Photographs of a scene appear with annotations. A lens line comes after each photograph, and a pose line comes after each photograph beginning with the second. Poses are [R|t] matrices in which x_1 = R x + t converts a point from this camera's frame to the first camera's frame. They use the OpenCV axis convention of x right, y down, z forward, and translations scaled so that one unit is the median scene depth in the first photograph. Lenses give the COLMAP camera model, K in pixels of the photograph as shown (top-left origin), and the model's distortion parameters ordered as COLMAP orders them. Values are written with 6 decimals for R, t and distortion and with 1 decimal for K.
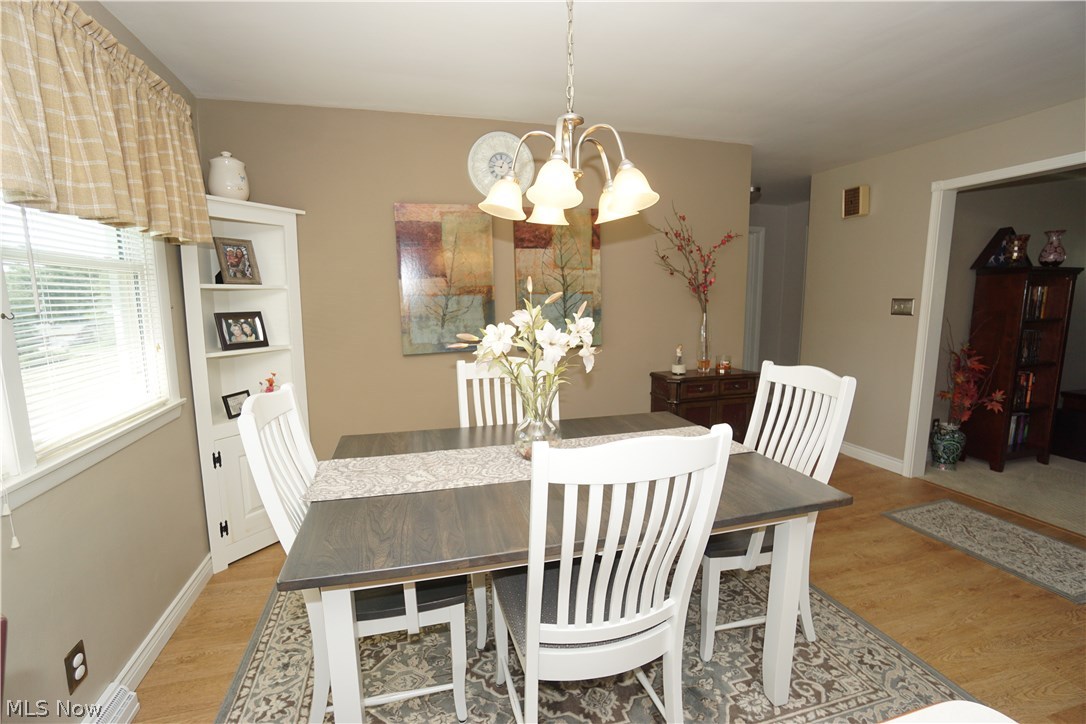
lens RADIAL K [[476.1, 0, 537.7], [0, 476.1, 357.9], [0, 0, 1]] dist [-0.045267, 0.014974]
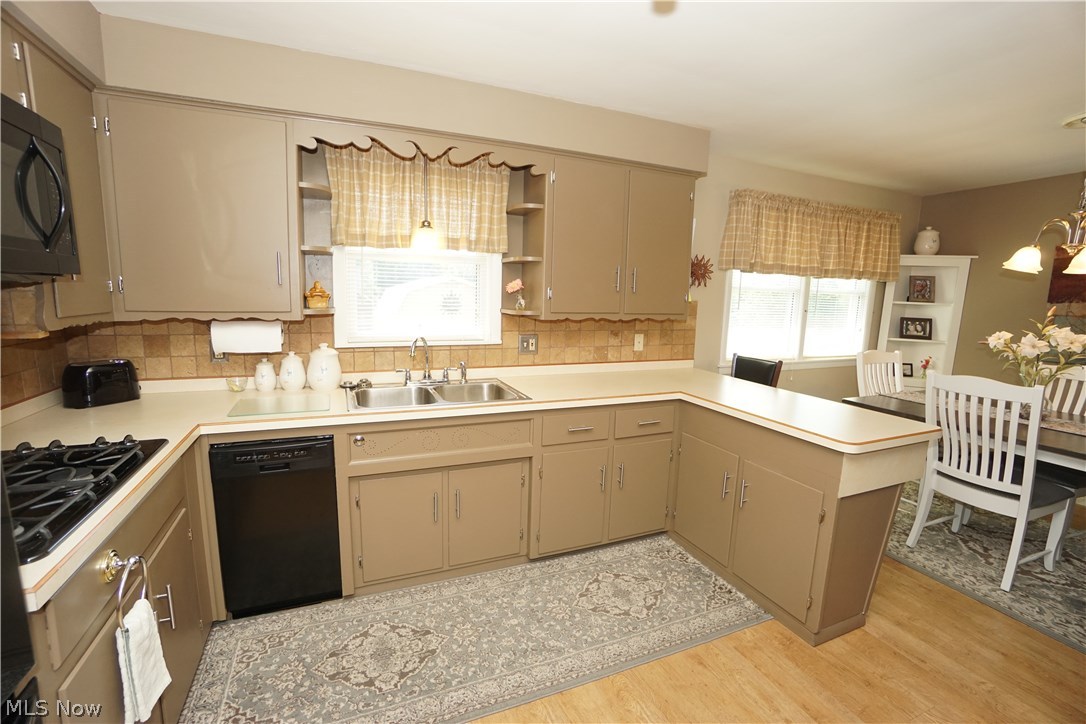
lens RADIAL K [[476.1, 0, 514.7], [0, 476.1, 363.0], [0, 0, 1]] dist [-0.045267, 0.014974]
pose [[0.090935, 0.156604, -0.983466, 1.258317], [-0.160115, 0.977009, 0.140771, 0.082738], [0.982901, 0.144667, 0.113919, -0.851147]]
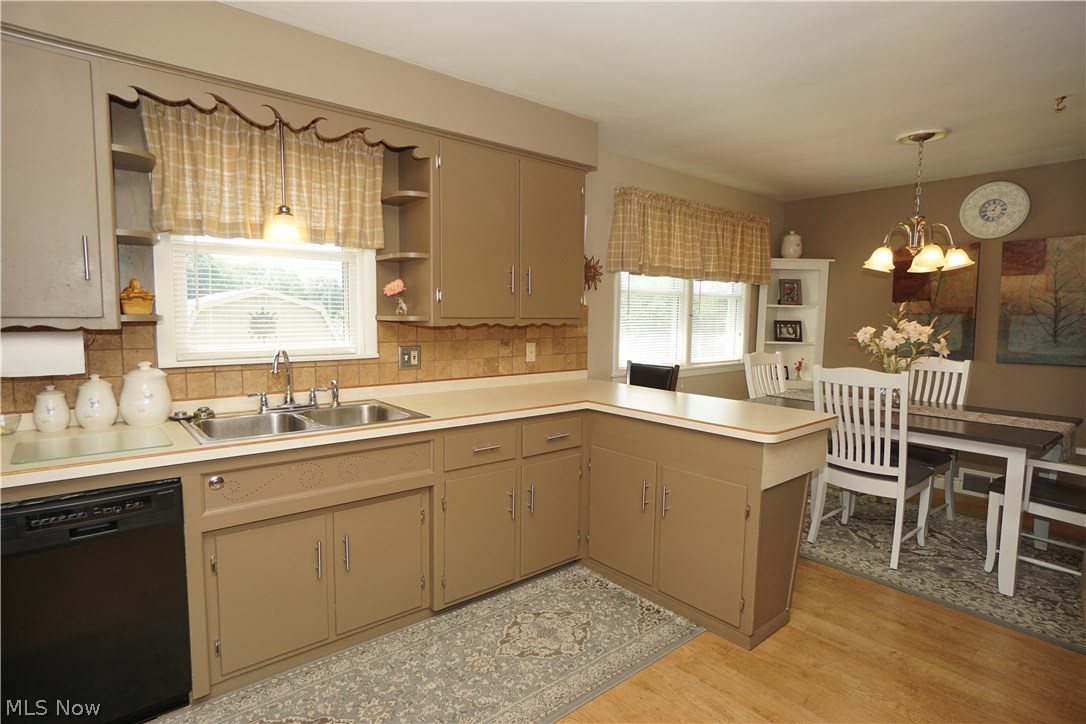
lens RADIAL K [[569.7, 0, 510.9], [0, 569.7, 363.3], [0, 0, 1]] dist [-0.012013, -0.001528]
pose [[0.370006, 0.095670, -0.924090, 1.278546], [-0.141328, 0.988903, 0.045792, 0.145873], [0.918217, 0.113657, 0.379421, -0.990663]]
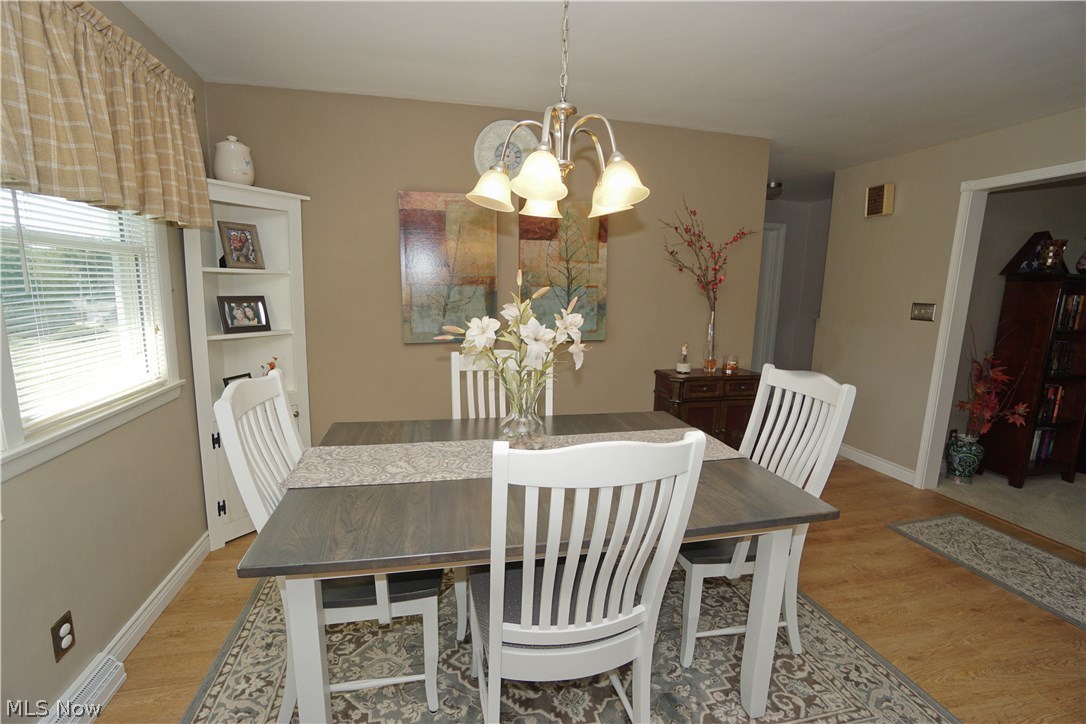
lens RADIAL K [[476.1, 0, 539.7], [0, 476.1, 358.9], [0, 0, 1]] dist [-0.045267, 0.014974]
pose [[0.998502, 0.036961, -0.040338, 0.066697], [-0.036090, 0.999104, 0.022109, -0.010252], [0.041119, -0.020620, 0.998941, 0.016670]]
